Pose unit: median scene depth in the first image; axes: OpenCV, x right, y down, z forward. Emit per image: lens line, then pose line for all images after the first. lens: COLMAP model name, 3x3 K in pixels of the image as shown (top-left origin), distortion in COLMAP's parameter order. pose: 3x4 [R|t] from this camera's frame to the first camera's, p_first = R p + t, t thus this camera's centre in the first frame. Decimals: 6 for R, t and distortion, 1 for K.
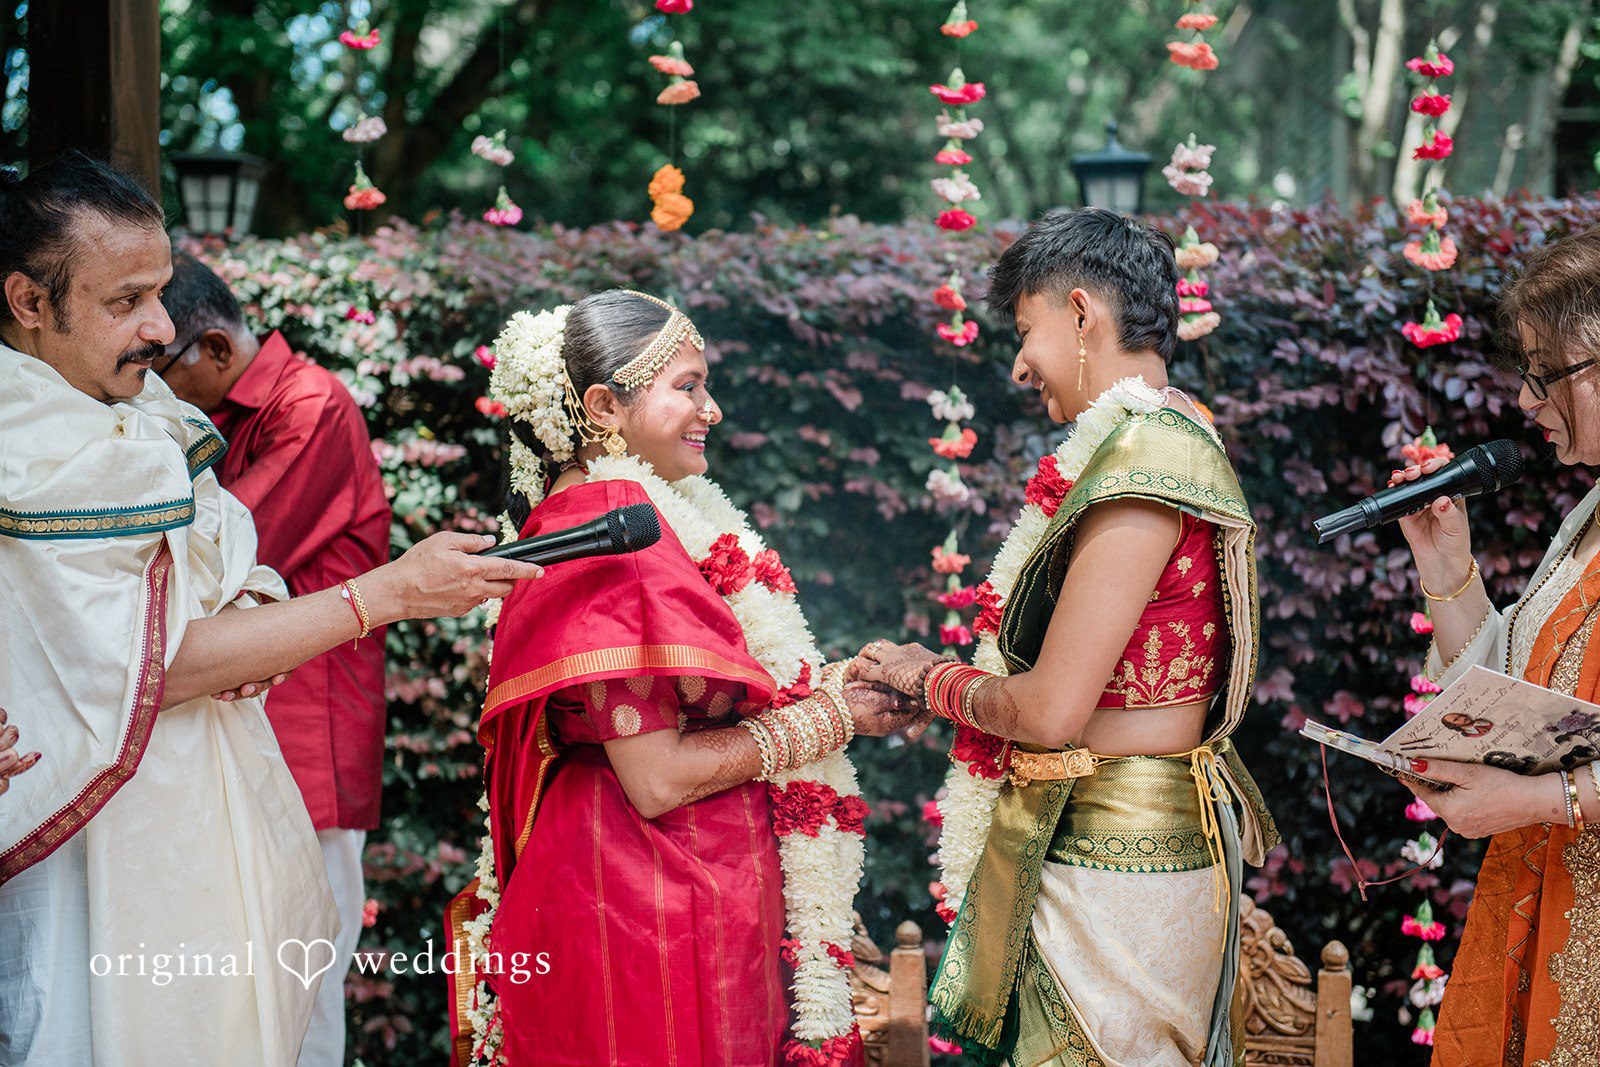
lens RADIAL K [[2925.1, 0, 800.0], [0, 2925.1, 533.5], [0, 0, 1]] dist [0.100193, -0.220878]
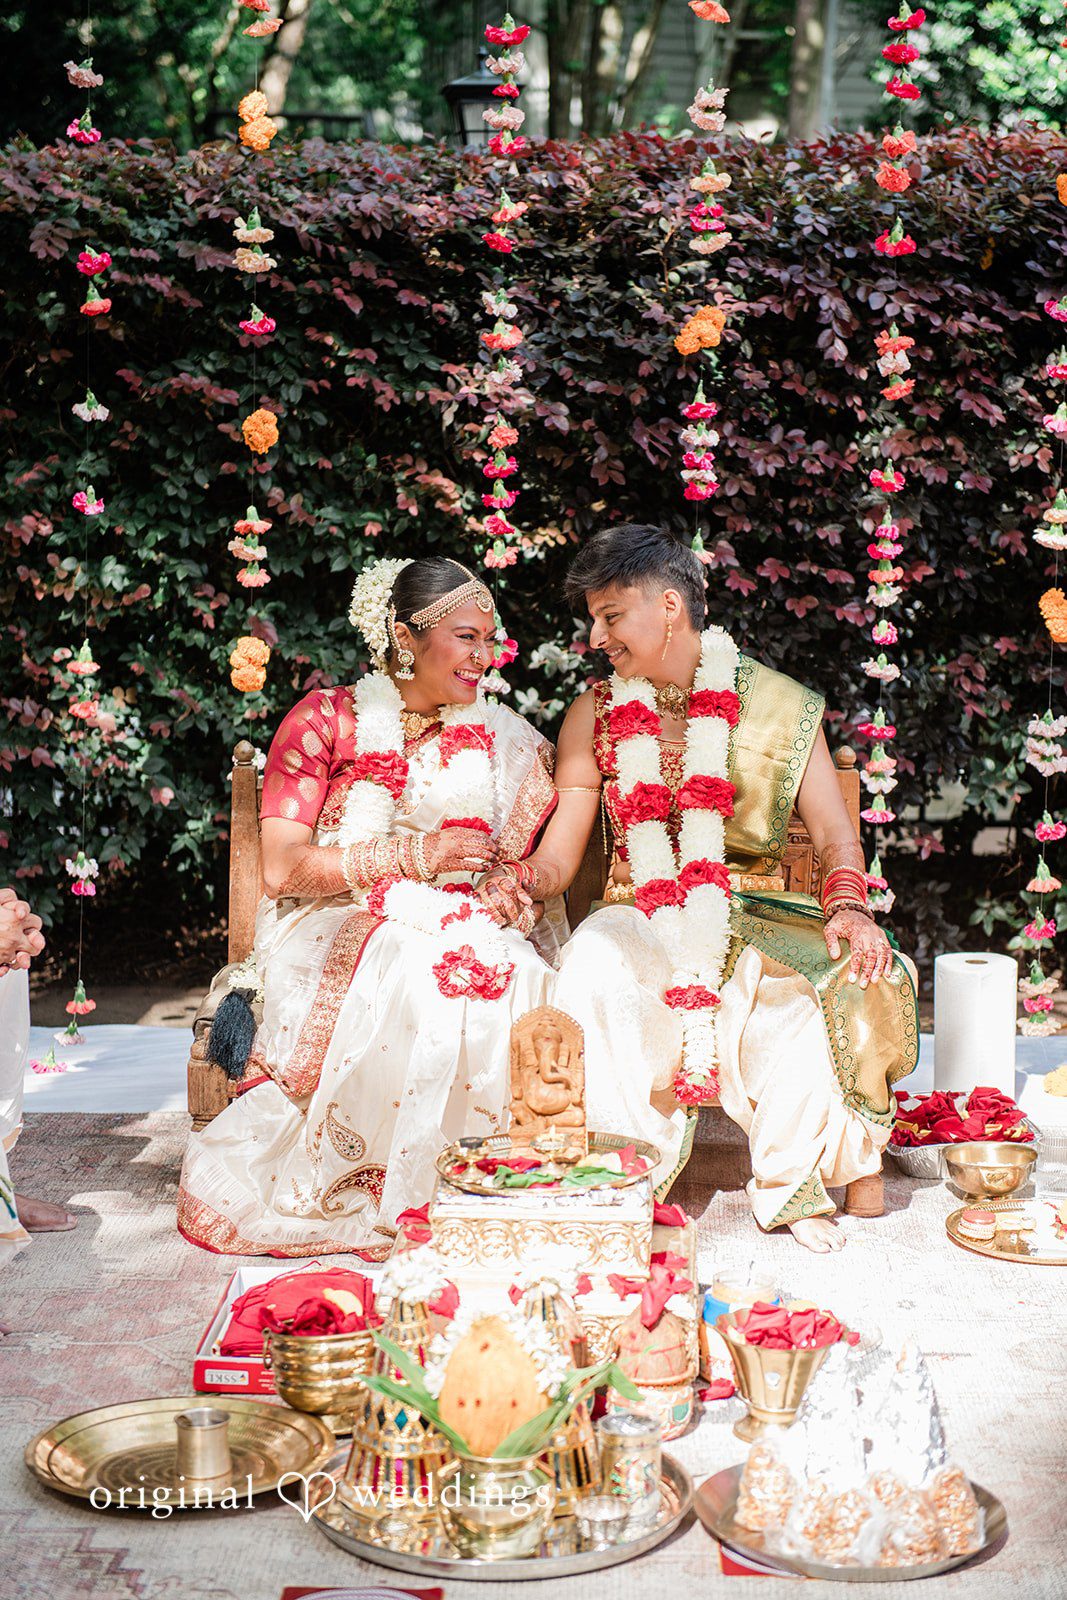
lens RADIAL K [[2925.1, 0, 533.5], [0, 2925.1, 800.0], [0, 0, 1]] dist [0.100193, -0.220878]
pose [[0.979203, -0.023573, 0.201510, -0.155527], [-0.000552, 0.992914, 0.118834, 0.010403], [-0.202883, -0.116474, 0.972251, -0.152999]]
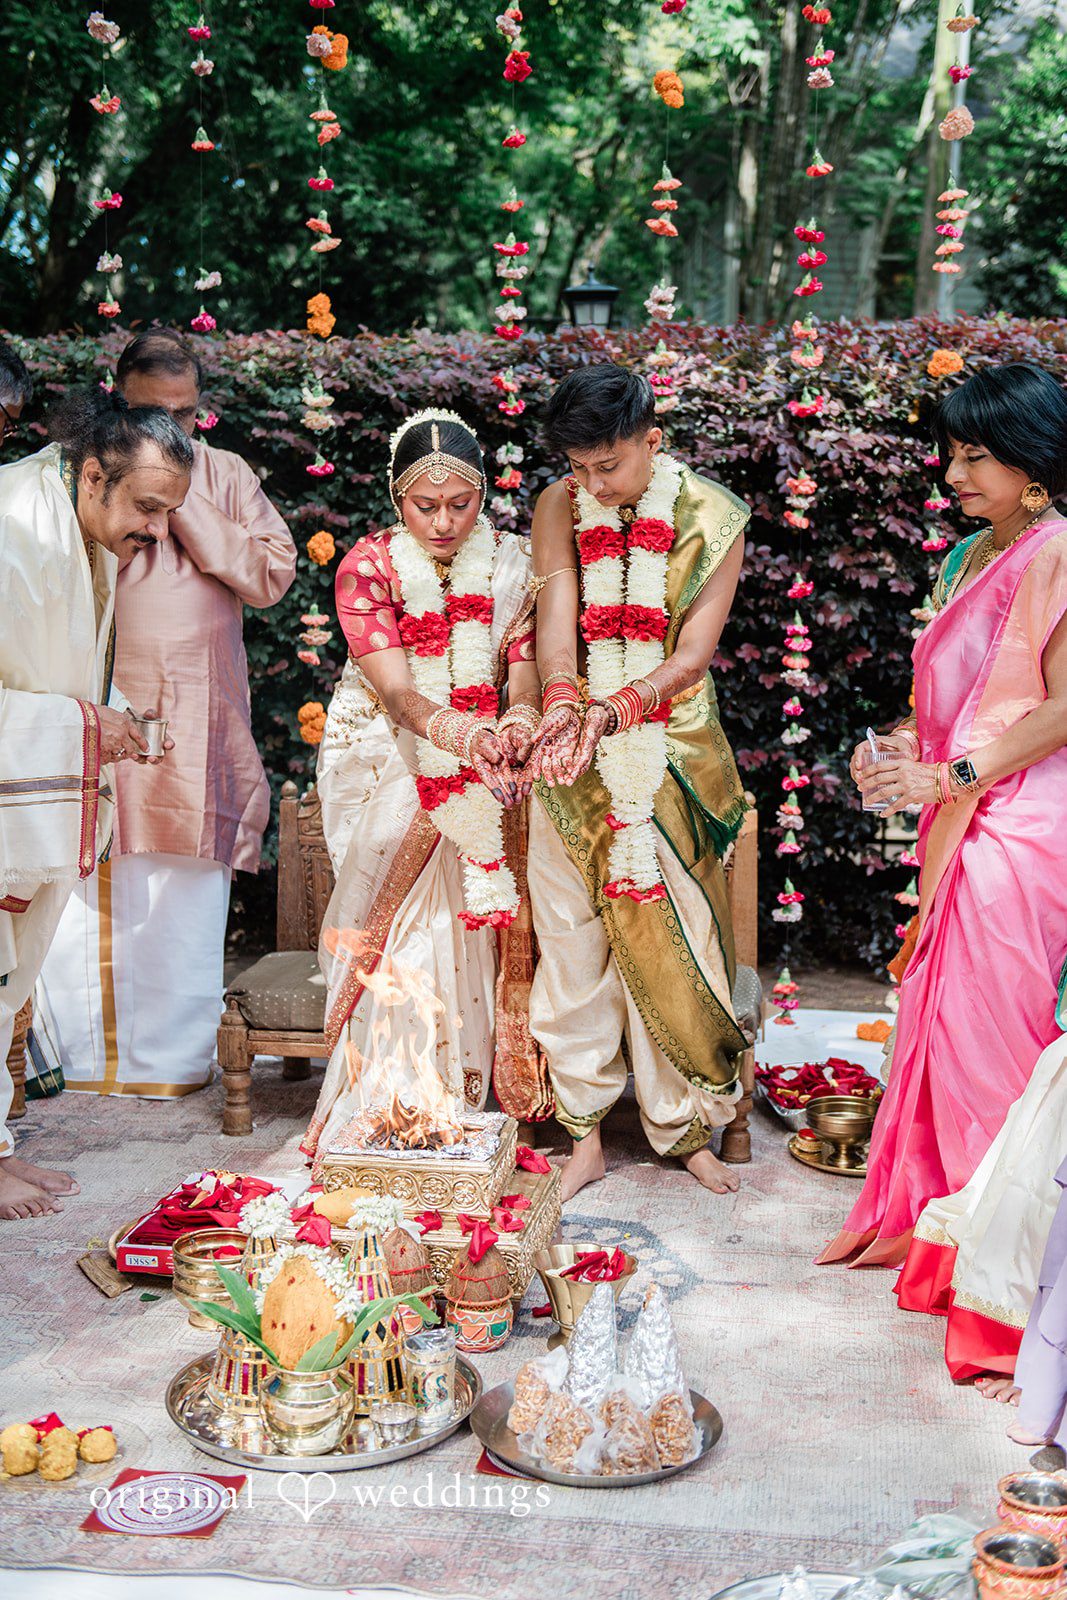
lens RADIAL K [[2086.3, 0, 535.2], [0, 2086.3, 776.4], [0, 0, 1]] dist [0.088744, 0.009585]
pose [[0.995571, -0.006582, 0.093778, -0.033402], [-0.003228, 0.994565, 0.104066, 0.009004], [-0.093953, -0.103908, 0.990139, -0.102538]]
